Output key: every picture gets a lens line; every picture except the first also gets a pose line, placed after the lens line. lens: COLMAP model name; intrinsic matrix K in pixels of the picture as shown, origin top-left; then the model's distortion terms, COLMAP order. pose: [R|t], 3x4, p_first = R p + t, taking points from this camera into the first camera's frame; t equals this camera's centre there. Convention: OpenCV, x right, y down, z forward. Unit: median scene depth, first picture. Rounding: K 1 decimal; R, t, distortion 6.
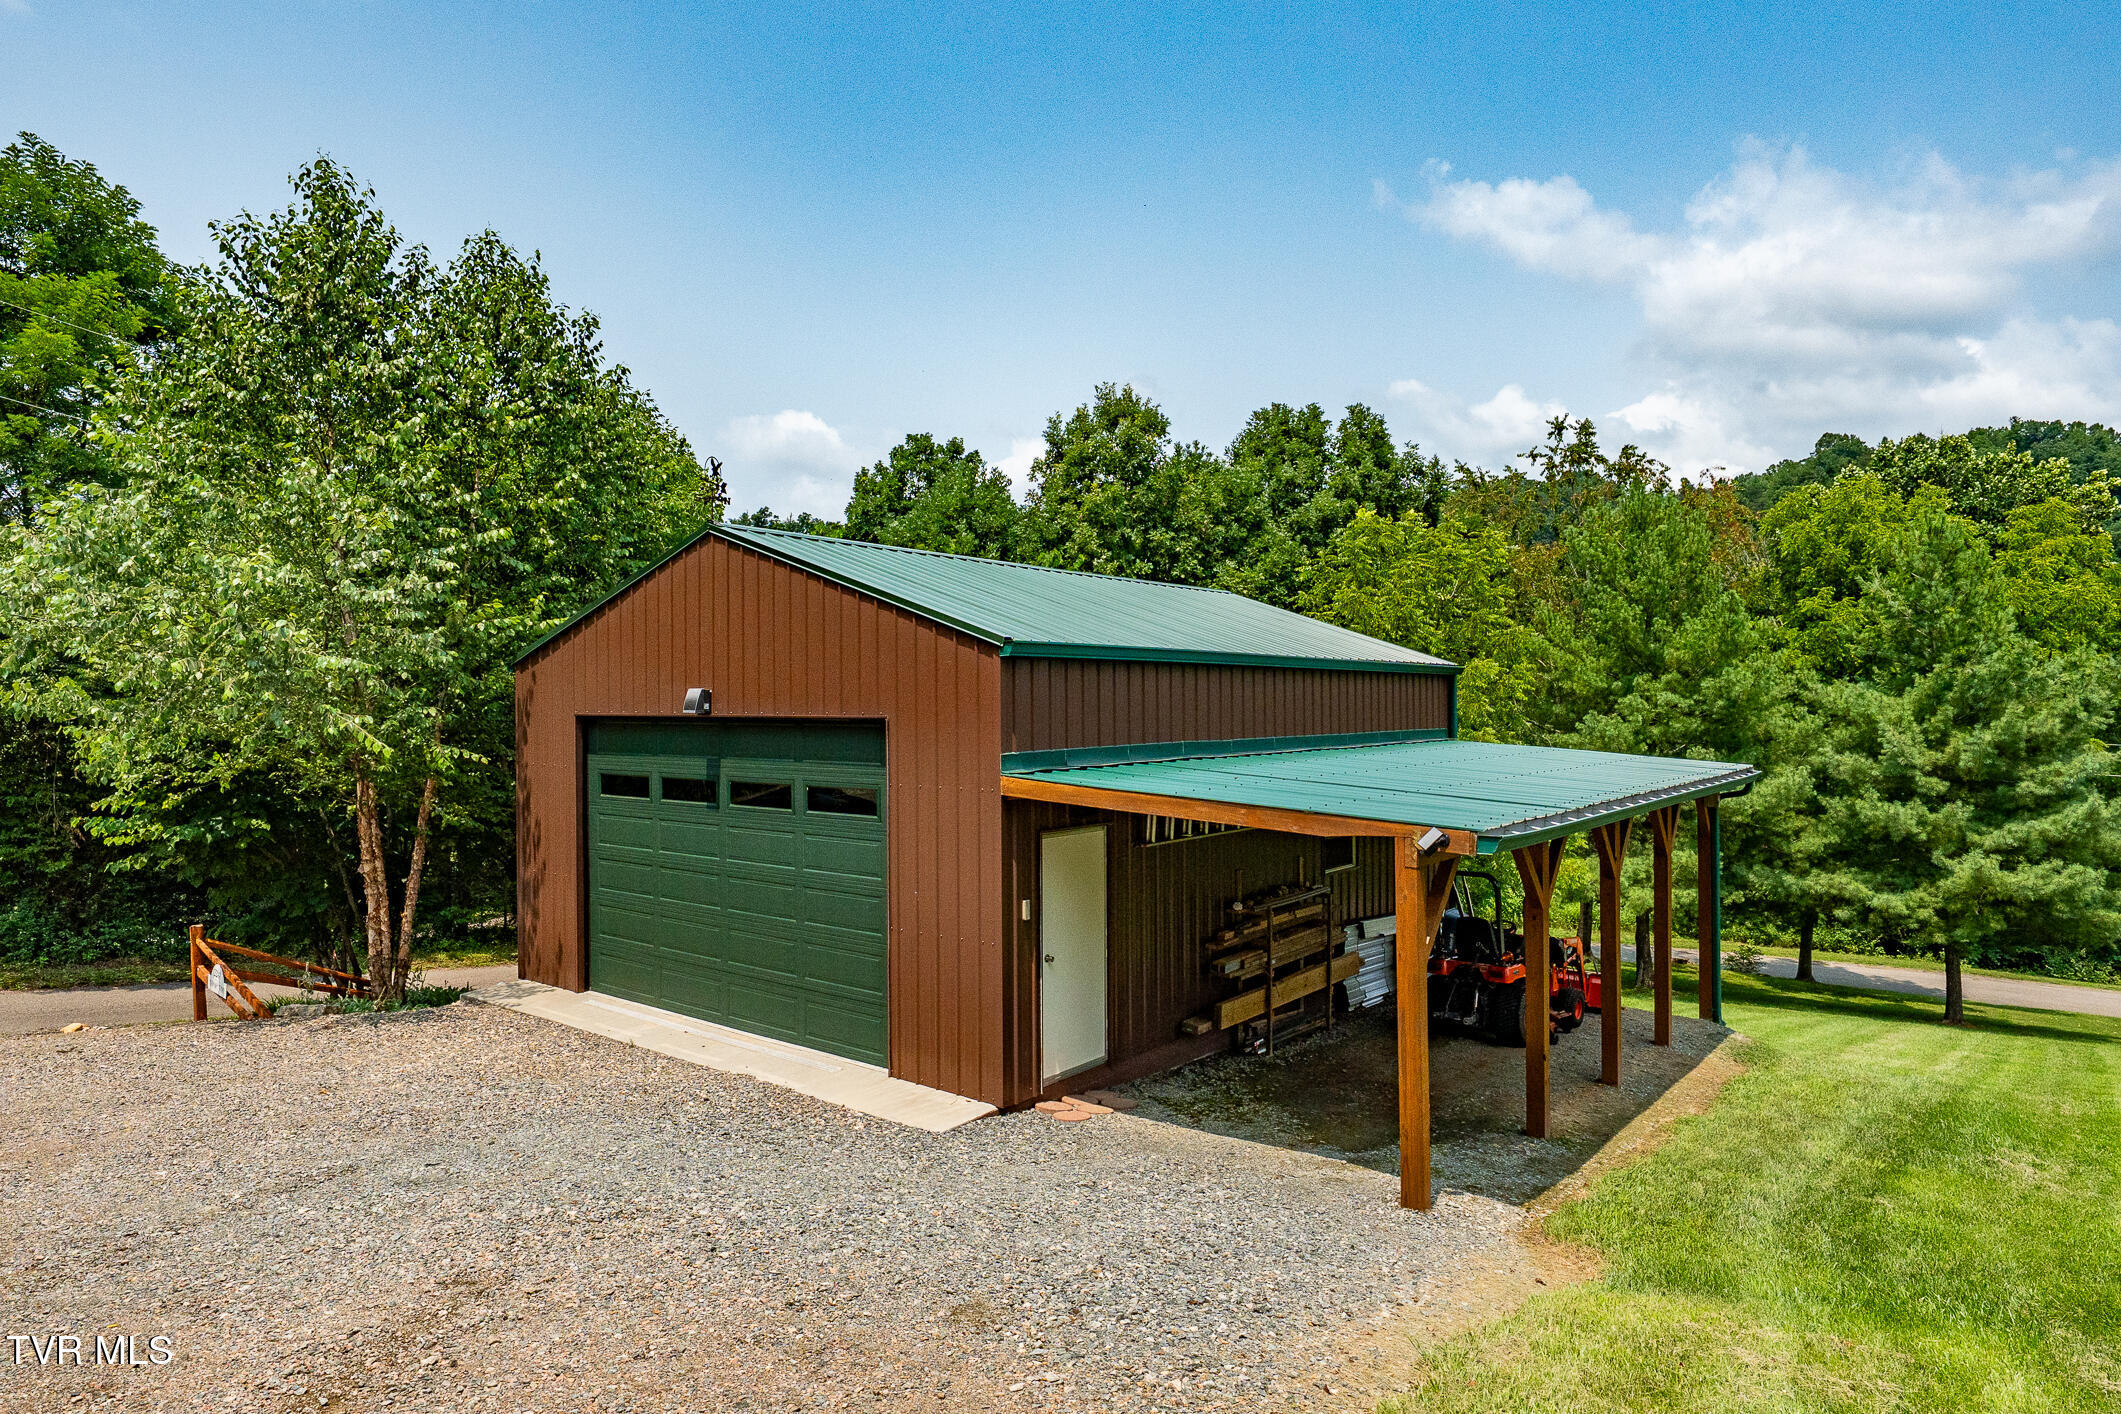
lens RADIAL K [[1270.0, 0, 1052.1], [0, 1270.0, 696.7], [0, 0, 1]] dist [-0.004997, -0.001338]
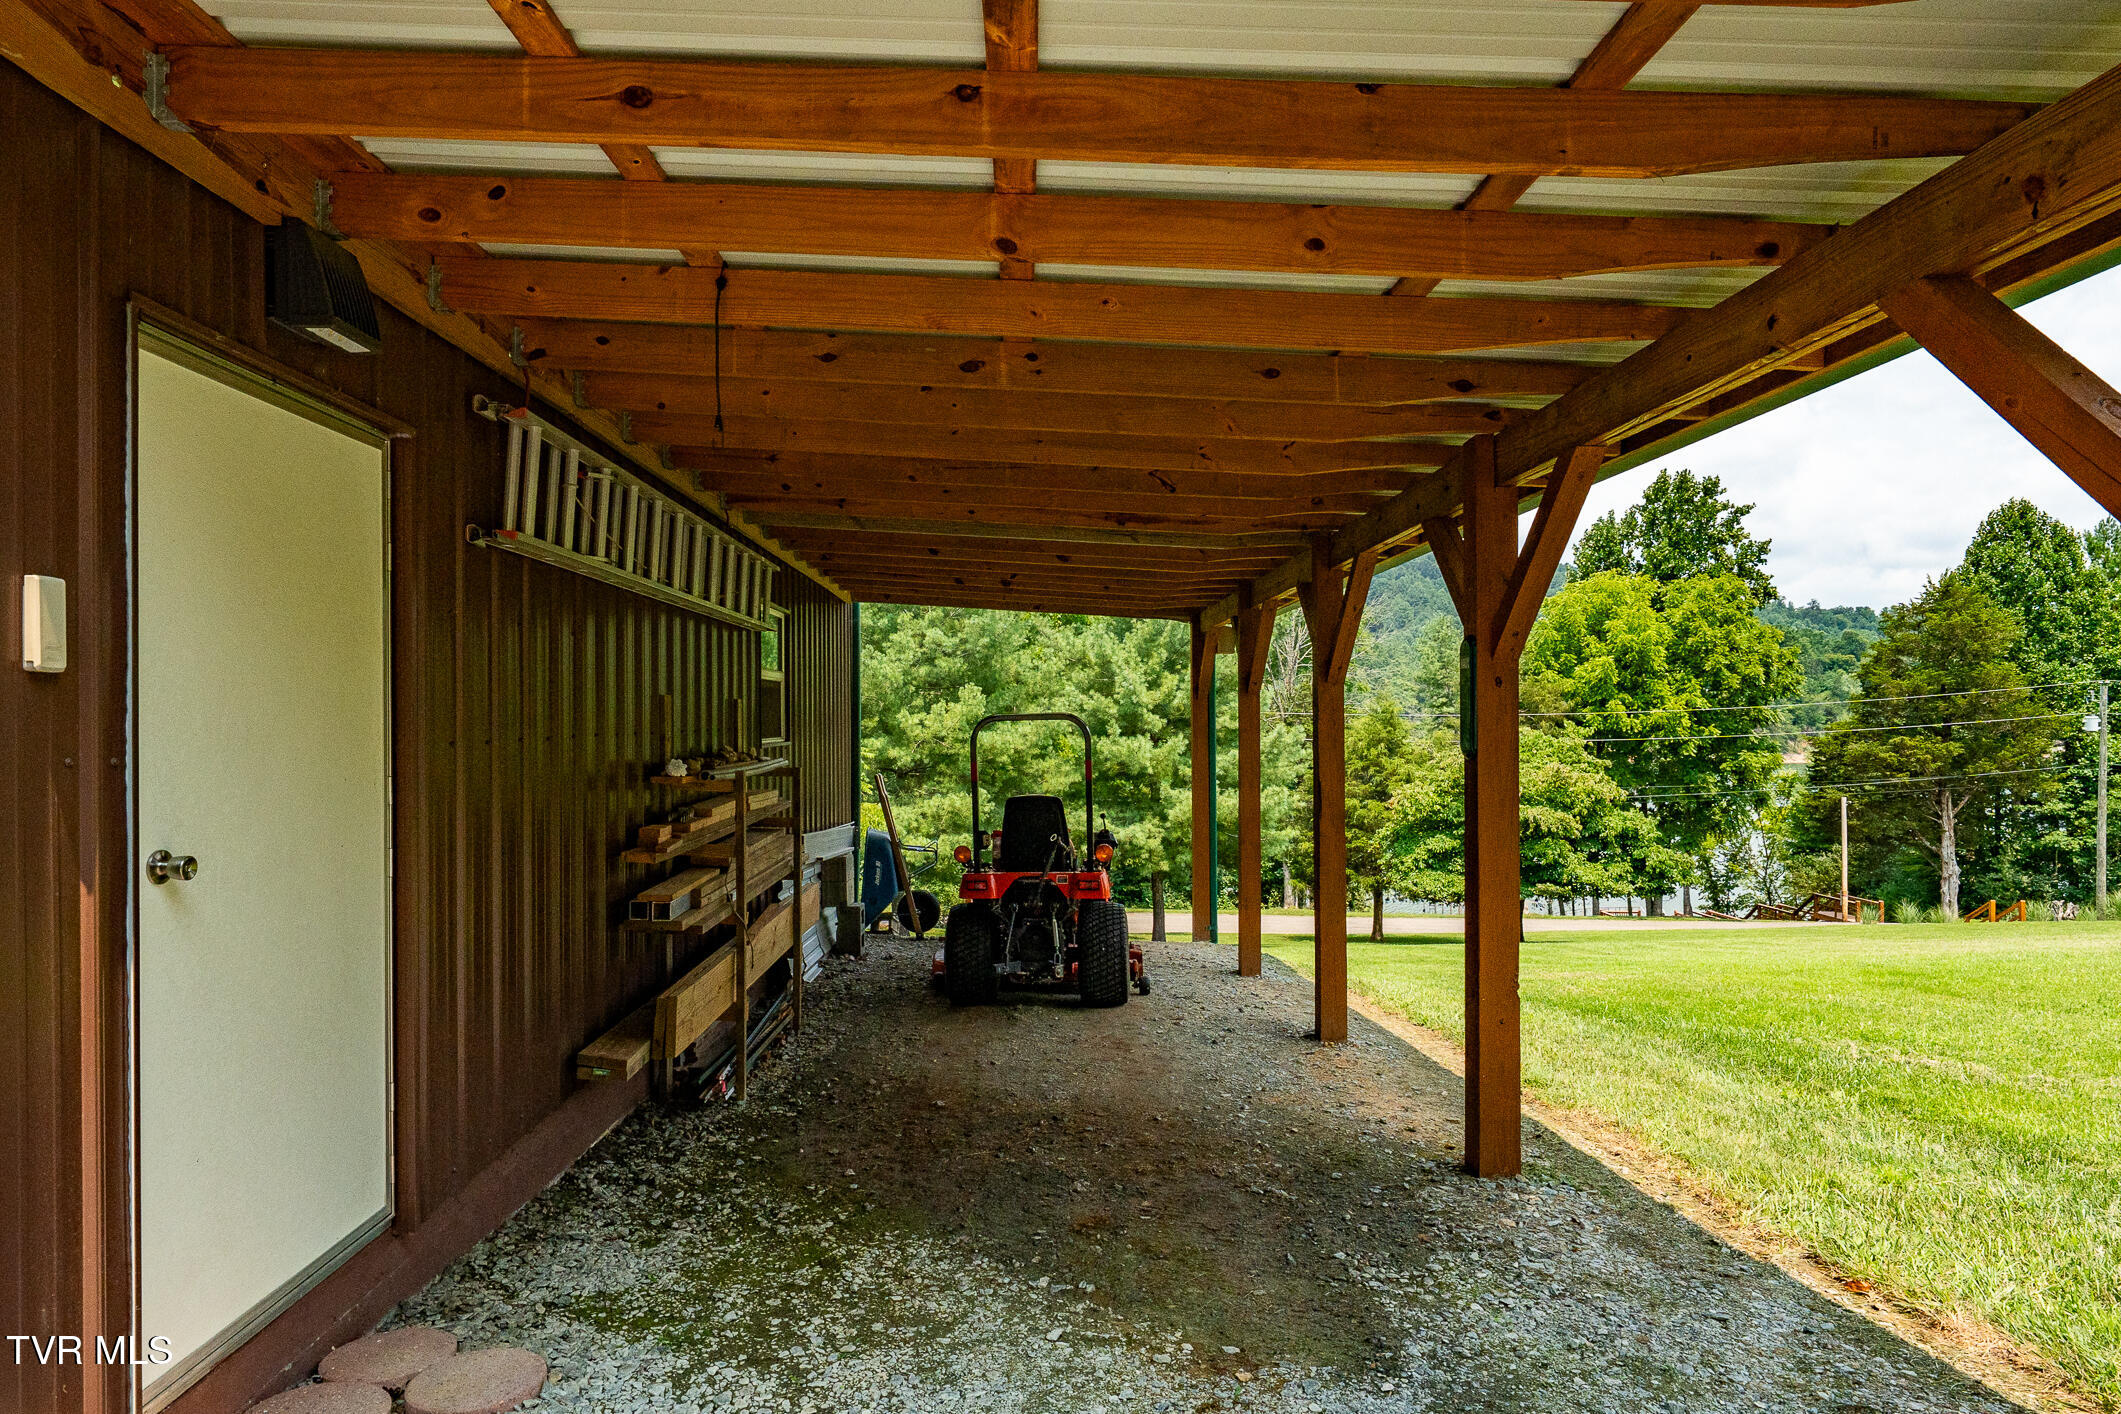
lens RADIAL K [[1189.5, 0, 969.6], [0, 1189.5, 710.6], [0, 0, 1]] dist [0.001848, -0.000481]
pose [[0.816273, 0.001792, 0.577663, -0.007618], [0.004294, 0.999949, -0.009170, 0.149887], [-0.577650, 0.009966, 0.816224, 0.611596]]
